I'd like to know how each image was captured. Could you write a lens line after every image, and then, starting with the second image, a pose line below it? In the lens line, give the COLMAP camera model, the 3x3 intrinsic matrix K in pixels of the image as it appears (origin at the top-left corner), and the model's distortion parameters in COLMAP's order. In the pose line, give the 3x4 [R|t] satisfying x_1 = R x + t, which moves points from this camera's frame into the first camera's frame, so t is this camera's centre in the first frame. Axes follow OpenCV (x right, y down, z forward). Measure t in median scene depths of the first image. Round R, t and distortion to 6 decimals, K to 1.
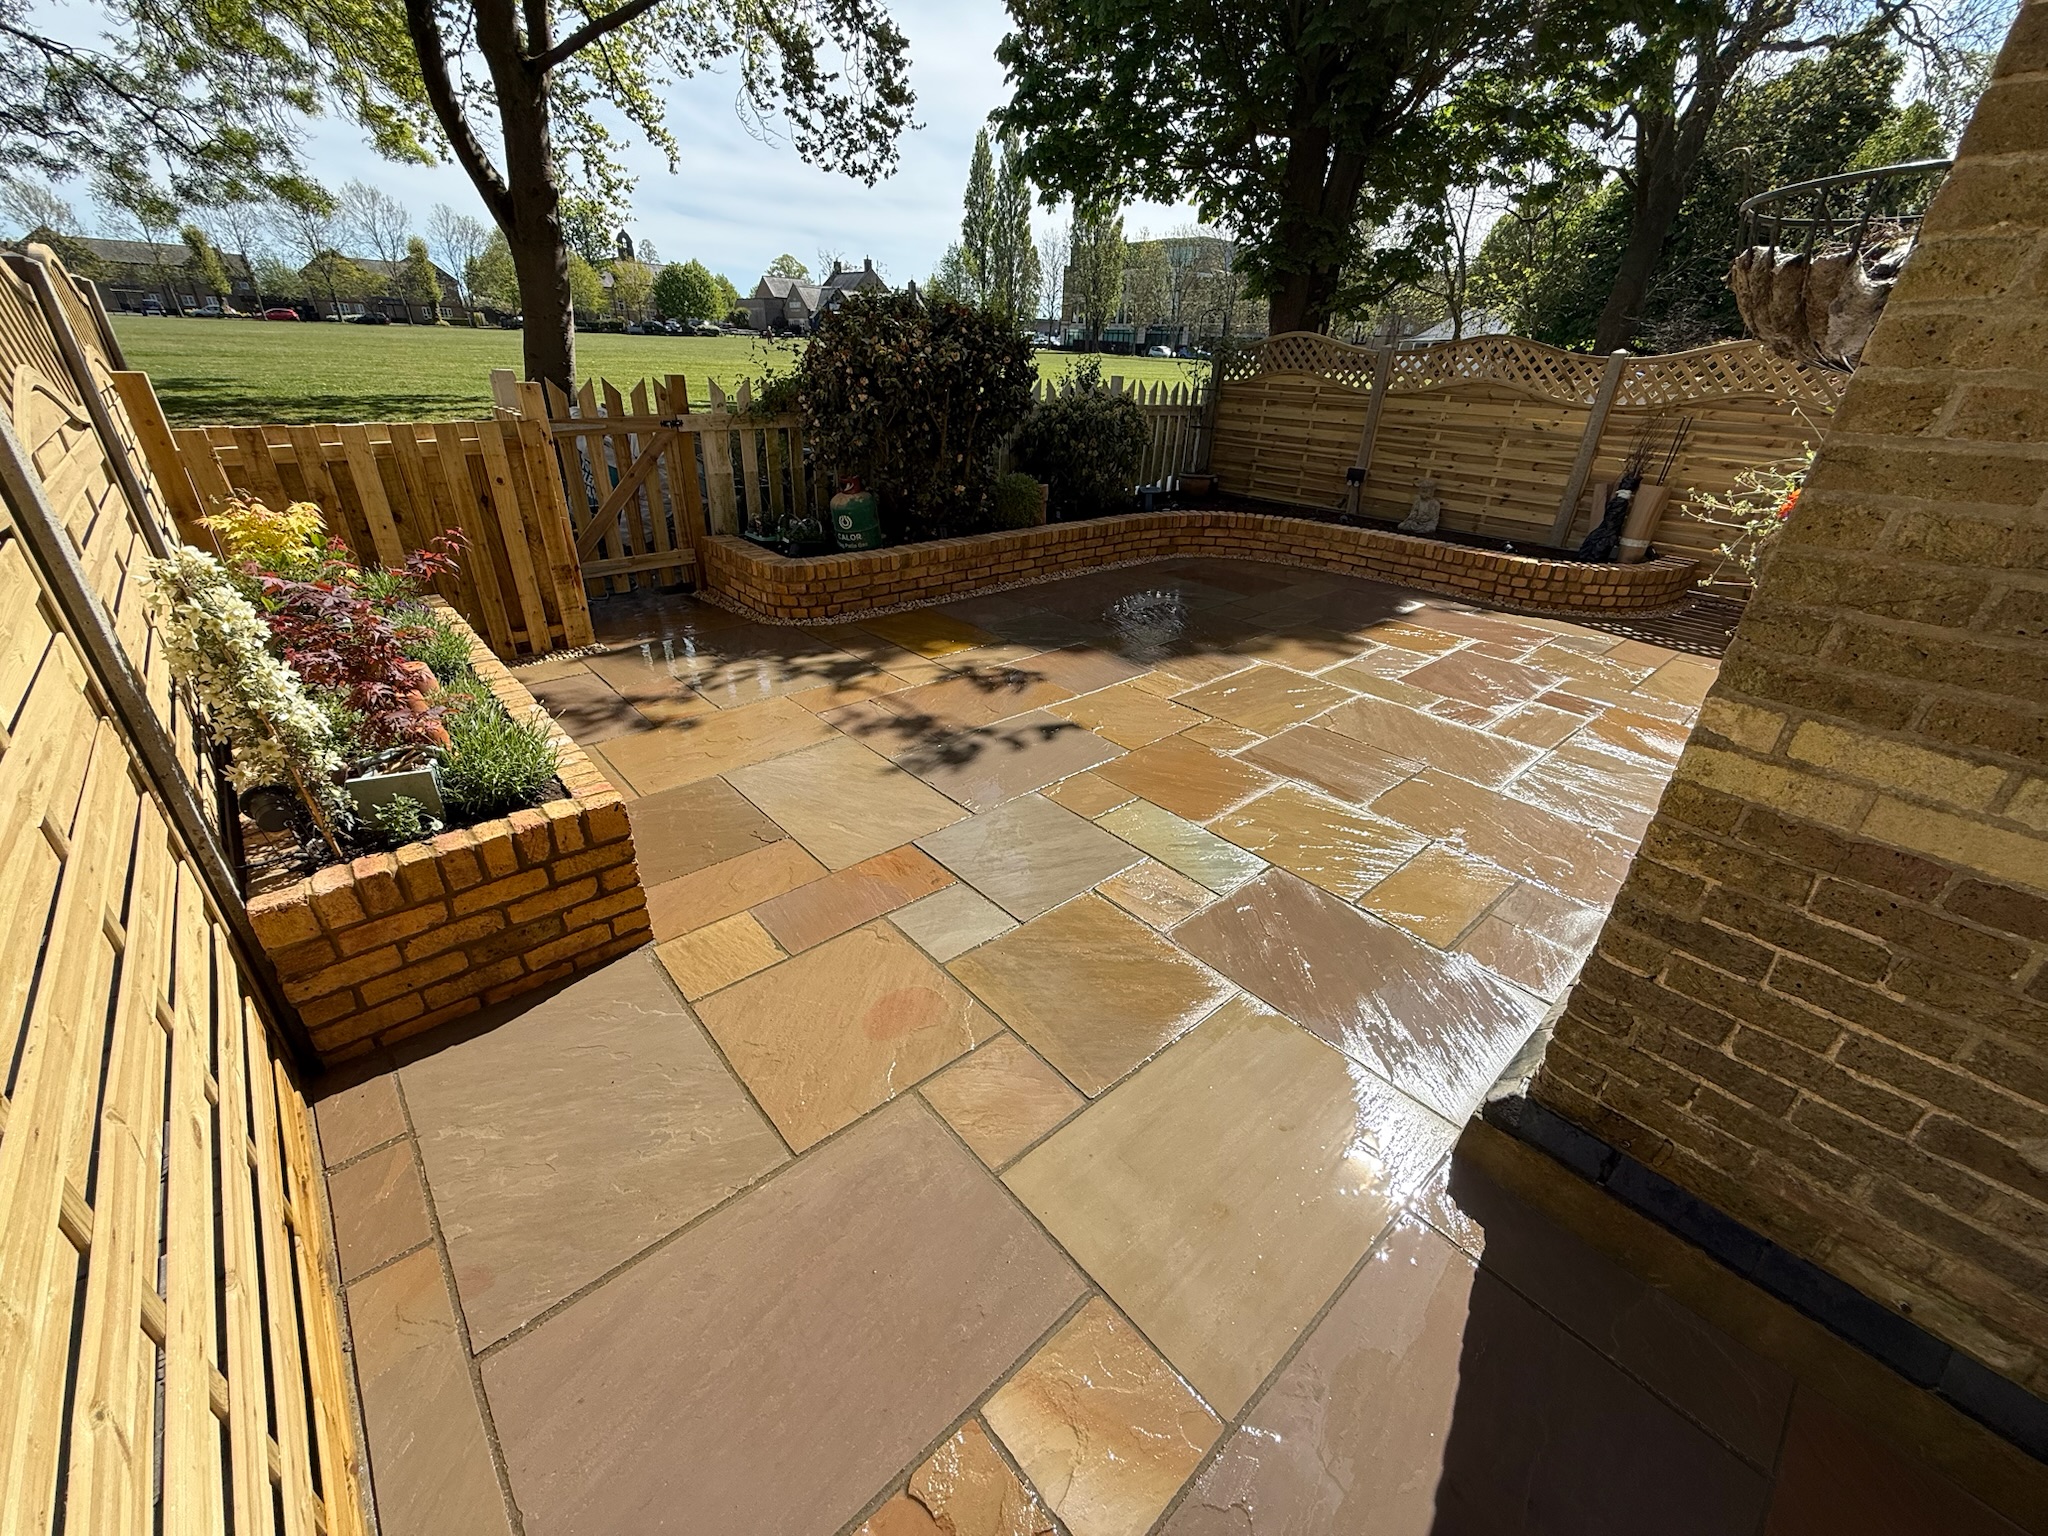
lens RADIAL K [[817.1, 0, 1024.0], [0, 817.1, 768.0], [0, 0, 1]] dist [-0.001280, 0.000066]
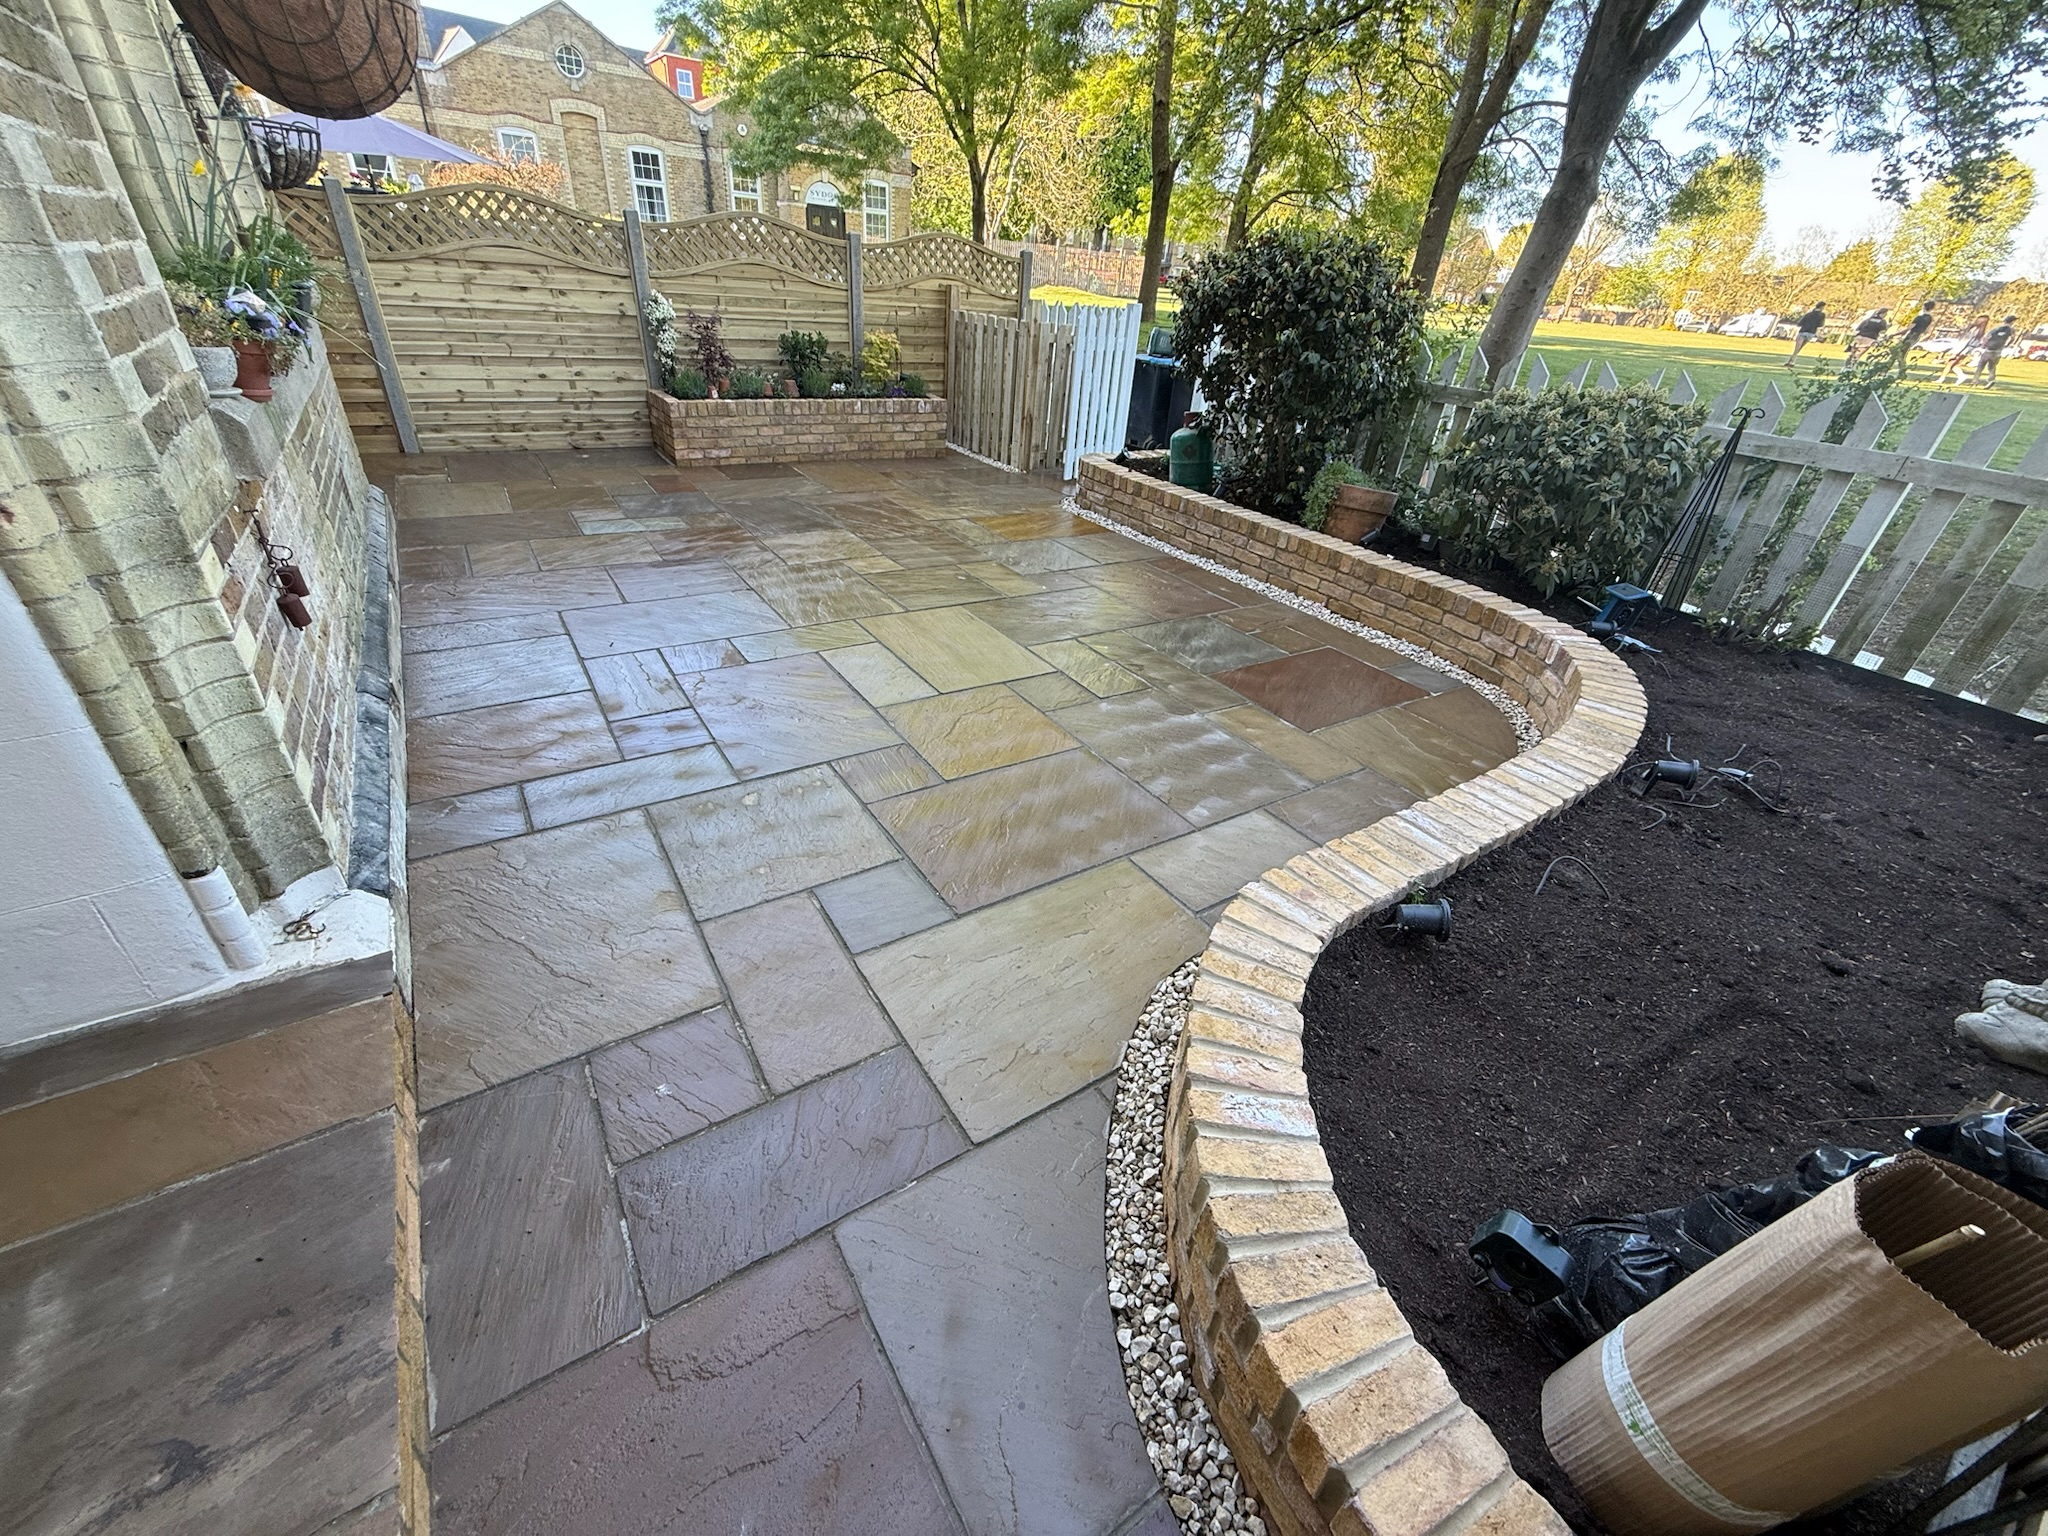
lens RADIAL K [[814.4, 0, 1013.1], [0, 814.4, 775.4], [0, 0, 1]] dist [0.000387, -0.000064]
pose [[-0.153933, 0.482660, -0.862174, 0.850559], [-0.520488, 0.702087, 0.485969, -0.370243], [0.839879, 0.523558, 0.143144, 0.805252]]
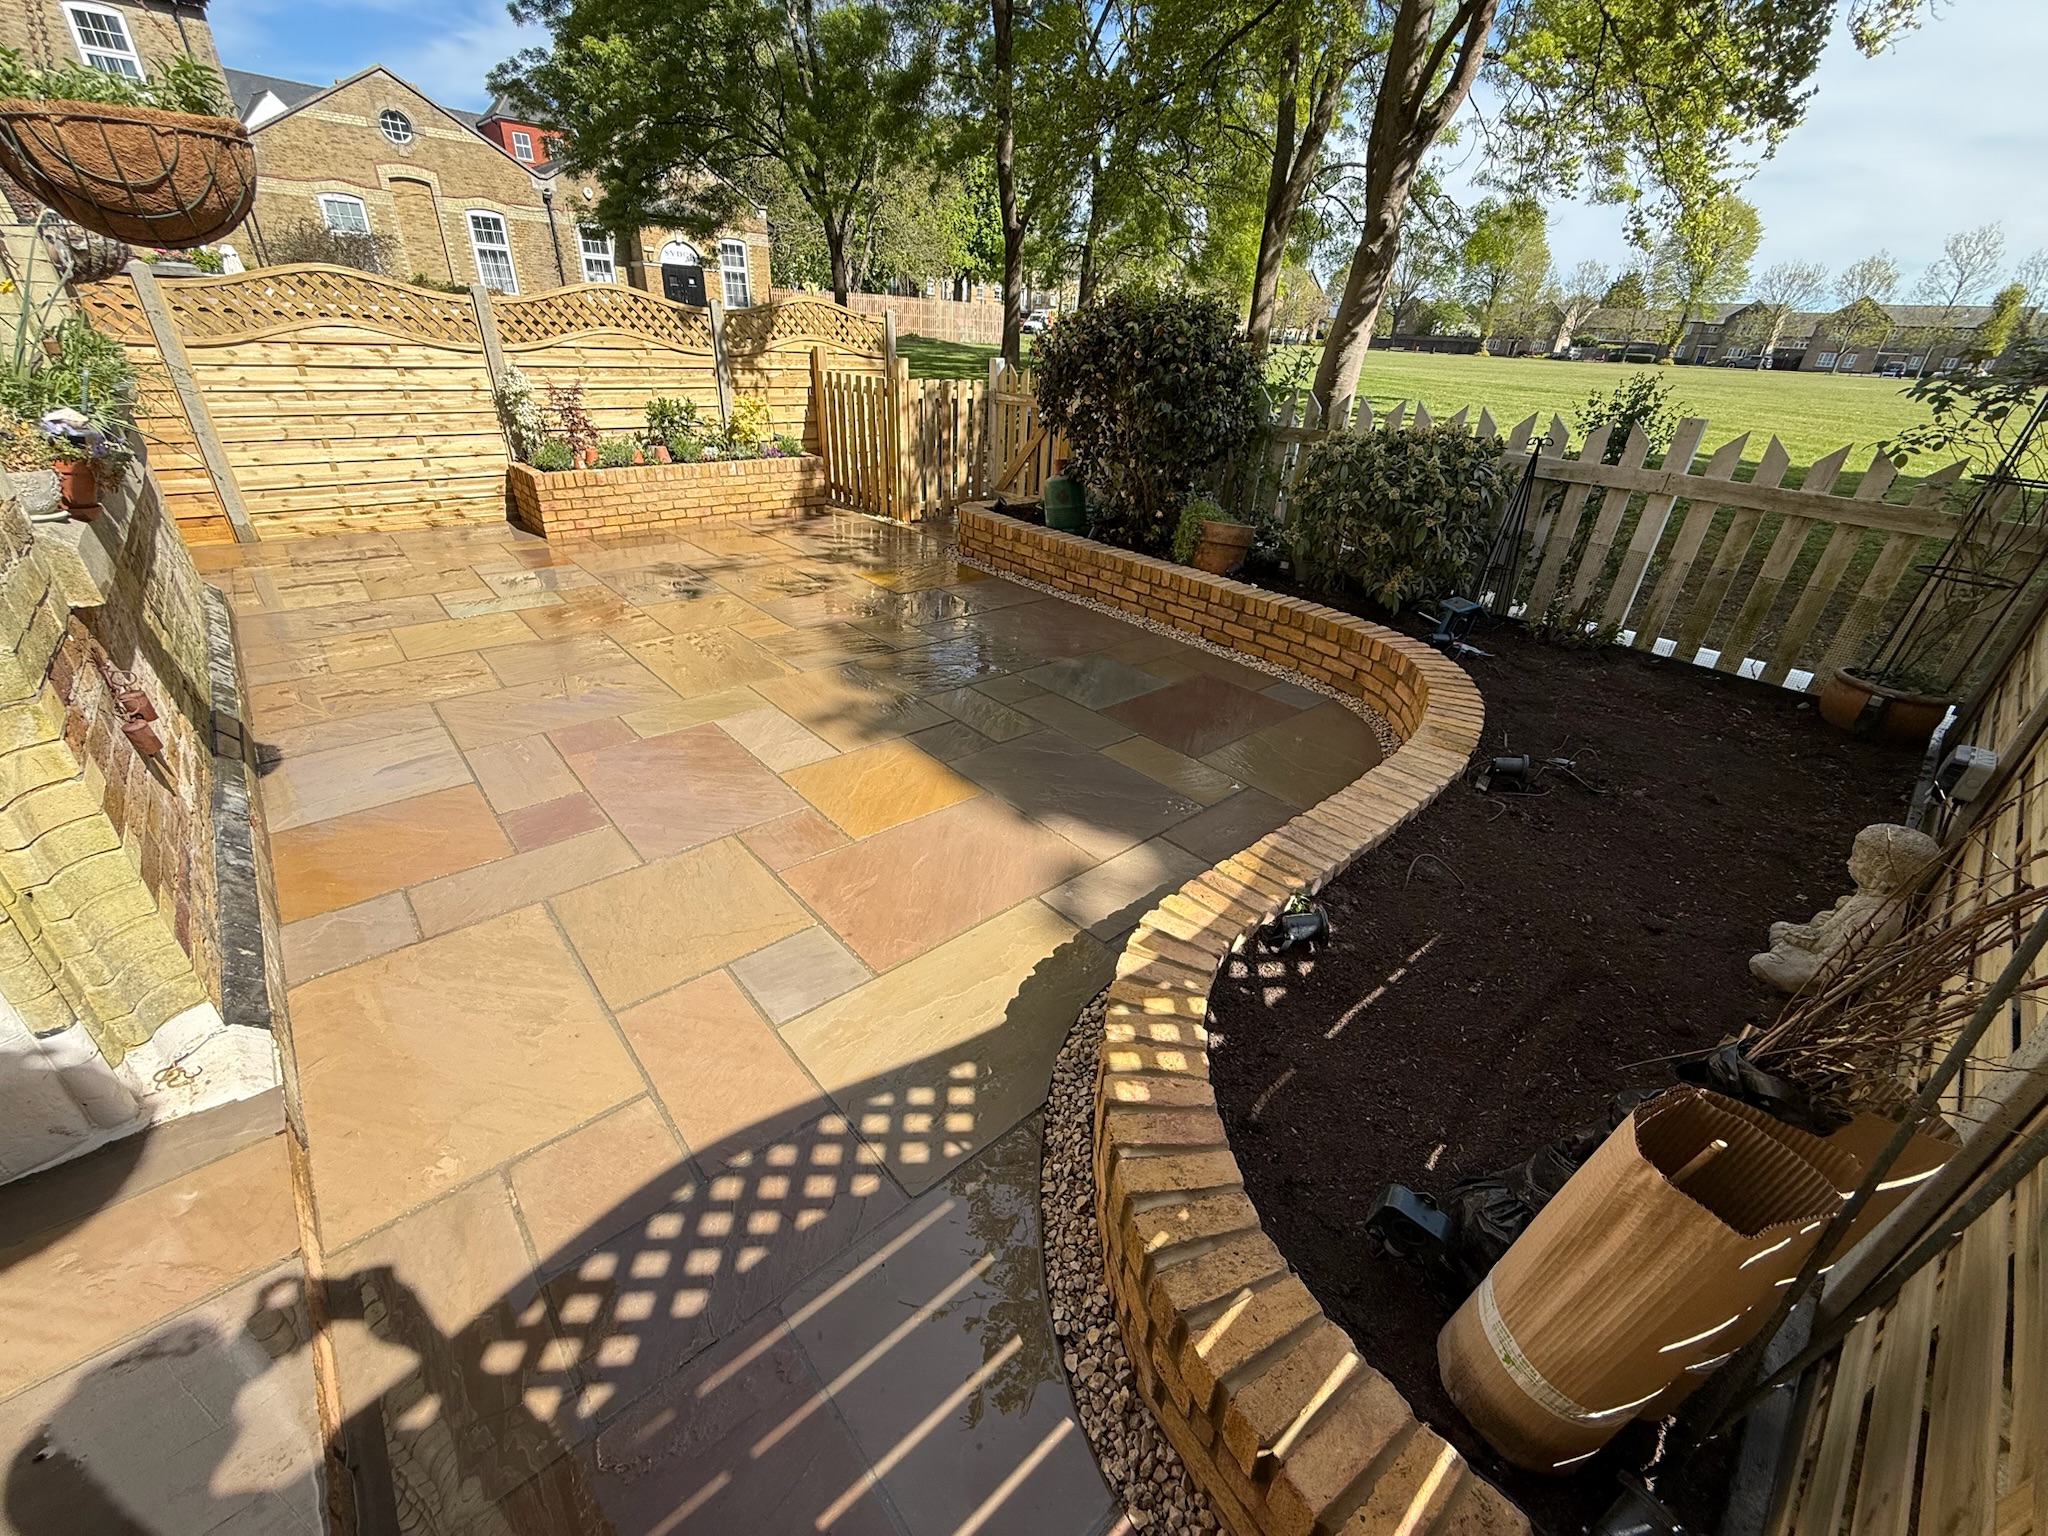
lens RADIAL K [[814.4, 0, 1013.1], [0, 814.4, 775.4], [0, 0, 1]] dist [0.000387, -0.000064]
pose [[-0.011548, 0.450628, -0.892637, 0.860580], [-0.497845, 0.771598, 0.395964, -0.383777], [0.867189, 0.448967, 0.215432, 0.802575]]
